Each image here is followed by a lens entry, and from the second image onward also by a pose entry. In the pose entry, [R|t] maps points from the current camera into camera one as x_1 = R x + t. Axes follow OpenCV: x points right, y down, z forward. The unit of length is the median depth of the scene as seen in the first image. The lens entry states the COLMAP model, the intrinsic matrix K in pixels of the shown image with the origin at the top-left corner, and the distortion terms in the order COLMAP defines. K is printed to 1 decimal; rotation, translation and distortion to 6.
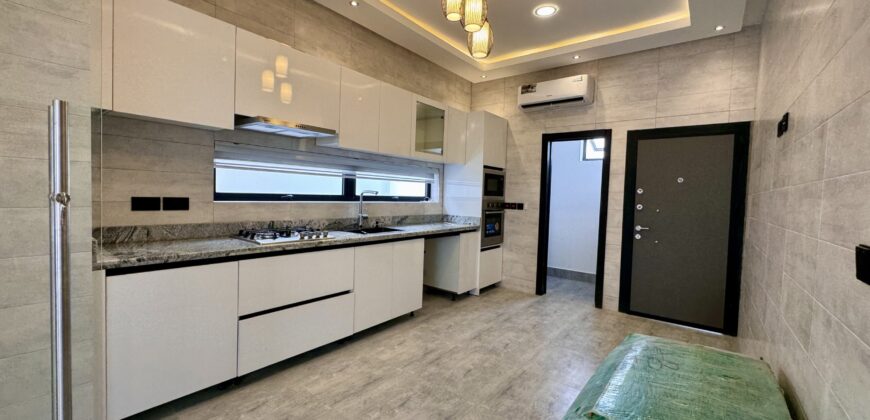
lens RADIAL K [[348.0, 0, 434.0], [0, 348.0, 208.0], [0, 0, 1]] dist [-0.002699, 0.000662]
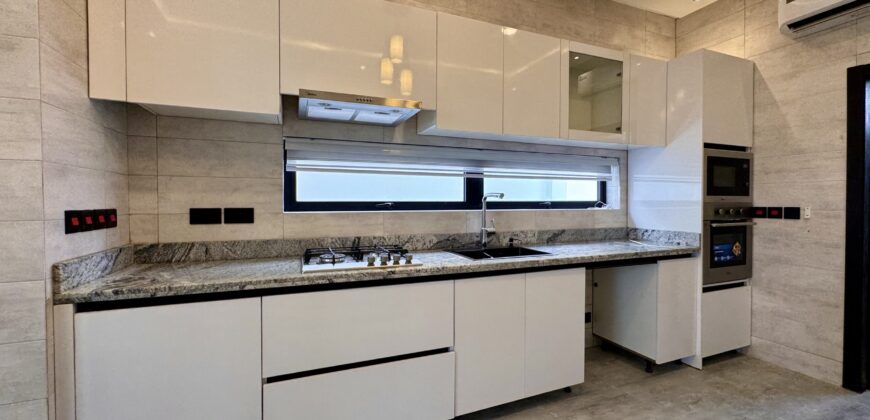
lens RADIAL K [[348.0, 0, 434.4], [0, 348.0, 207.3], [0, 0, 1]] dist [-0.002699, 0.000662]
pose [[0.866244, -0.024471, -0.499021, 0.046289], [0.007943, 0.999348, -0.035217, 0.000820], [0.499557, 0.026543, 0.865874, 0.319667]]
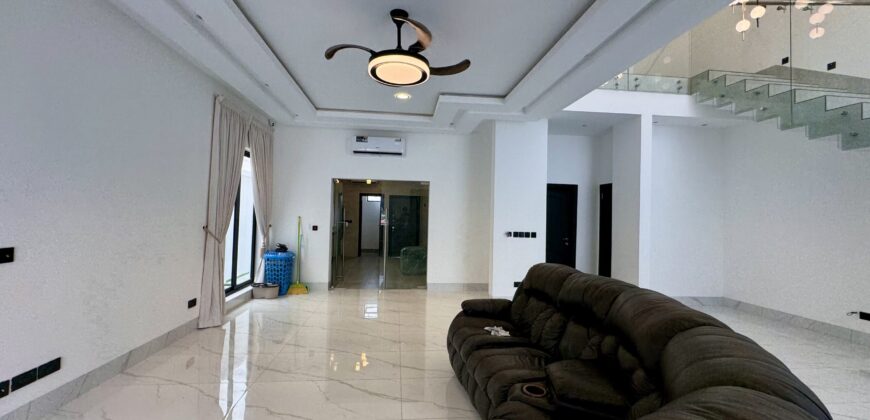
lens RADIAL K [[348.0, 0, 432.7], [0, 348.0, 209.6], [0, 0, 1]] dist [-0.002699, 0.000662]
pose [[0.712601, -0.005136, 0.701550, -1.301042], [0.028012, 0.999384, -0.021138, -0.024663], [-0.701010, 0.034715, 0.712306, -1.418138]]
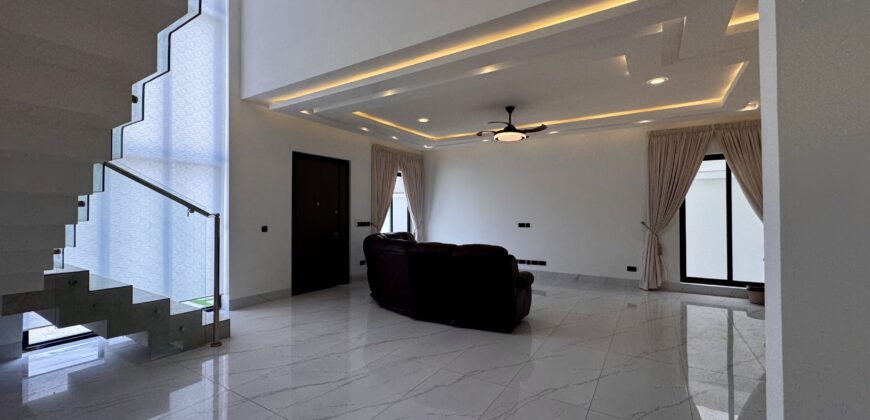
lens RADIAL K [[348.0, 0, 433.3], [0, 348.0, 207.8], [0, 0, 1]] dist [-0.002699, 0.000662]
pose [[0.109322, -0.049452, -0.992775, 0.519385], [-0.034448, 0.997973, -0.053504, 0.041854], [0.993409, 0.040048, 0.107397, -1.309196]]
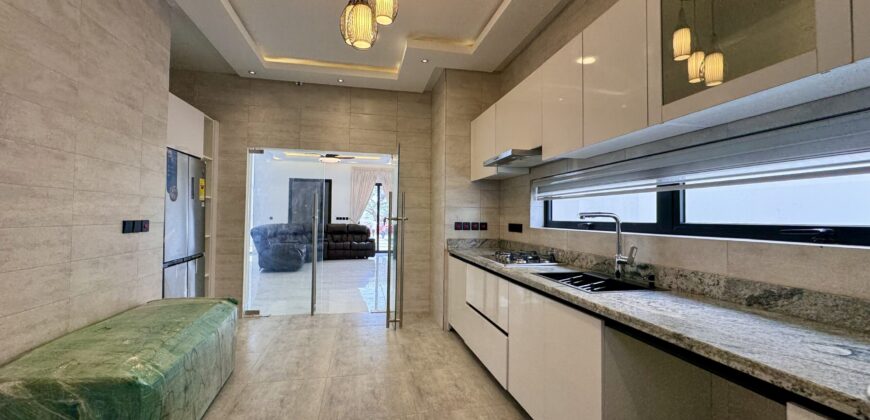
lens RADIAL K [[348.0, 0, 434.1], [0, 348.0, 209.1], [0, 0, 1]] dist [-0.002699, 0.000662]
pose [[-0.636159, -0.061859, -0.769074, 0.394898], [-0.067766, 0.997408, -0.024171, -0.020063], [0.768577, 0.036740, -0.638702, 1.036669]]
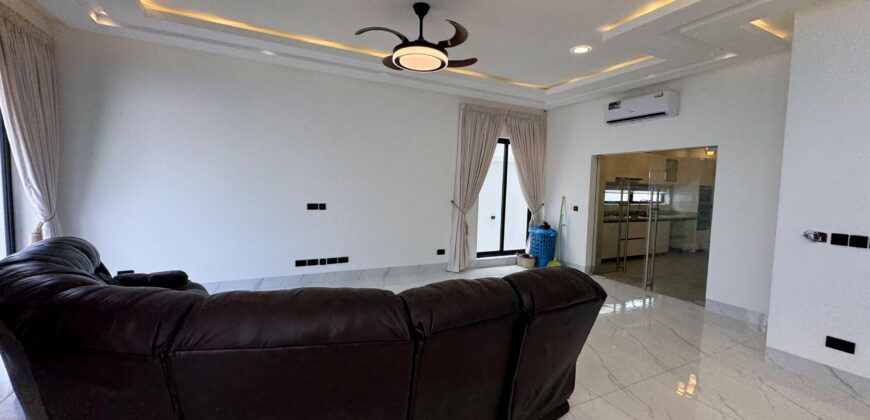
lens RADIAL K [[348.0, 0, 433.8], [0, 348.0, 207.9], [0, 0, 1]] dist [-0.002699, 0.000662]
pose [[0.912183, 0.018679, -0.409357, -0.476403], [-0.015067, 0.999814, 0.012049, -0.000080], [0.409506, -0.004824, 0.912295, -1.583433]]
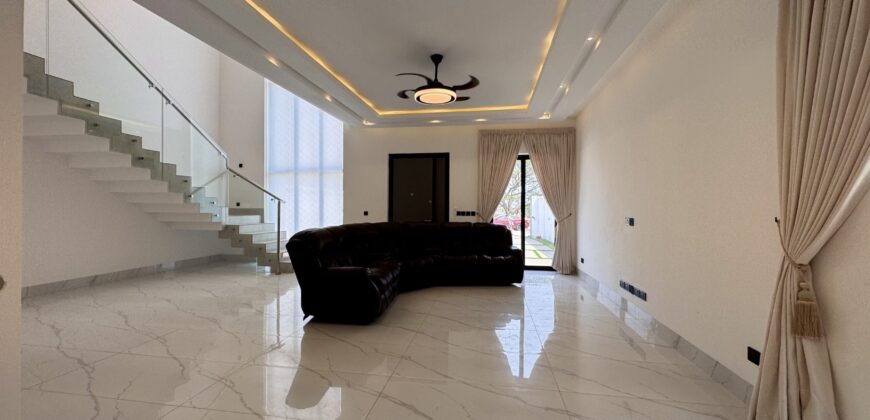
lens RADIAL K [[348.0, 0, 434.6], [0, 348.0, 211.5], [0, 0, 1]] dist [-0.002699, 0.000662]
pose [[-0.867635, -0.035987, -0.495897, -0.323066], [-0.056061, 0.998098, 0.025653, -0.008402], [0.494031, 0.050058, -0.868002, 0.078395]]
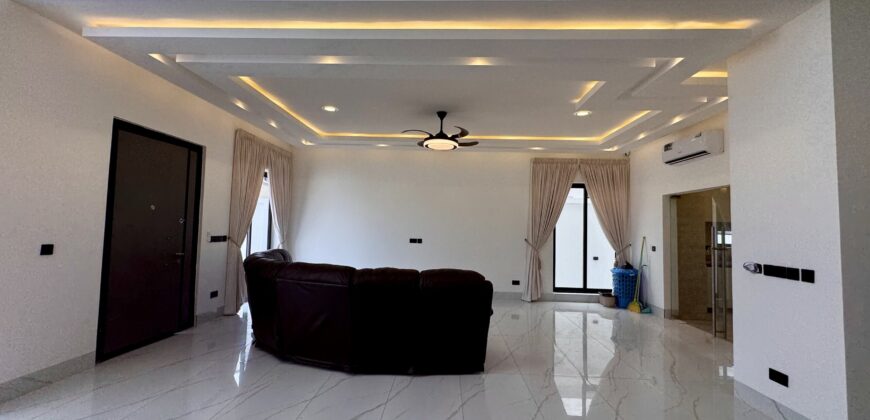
lens RADIAL K [[348.0, 0, 434.5], [0, 348.0, 209.0], [0, 0, 1]] dist [-0.002699, 0.000662]
pose [[0.595373, -0.058110, -0.801345, 0.157581], [-0.038491, 0.994173, -0.100691, 0.031132], [0.802527, 0.090793, 0.589667, -1.611610]]
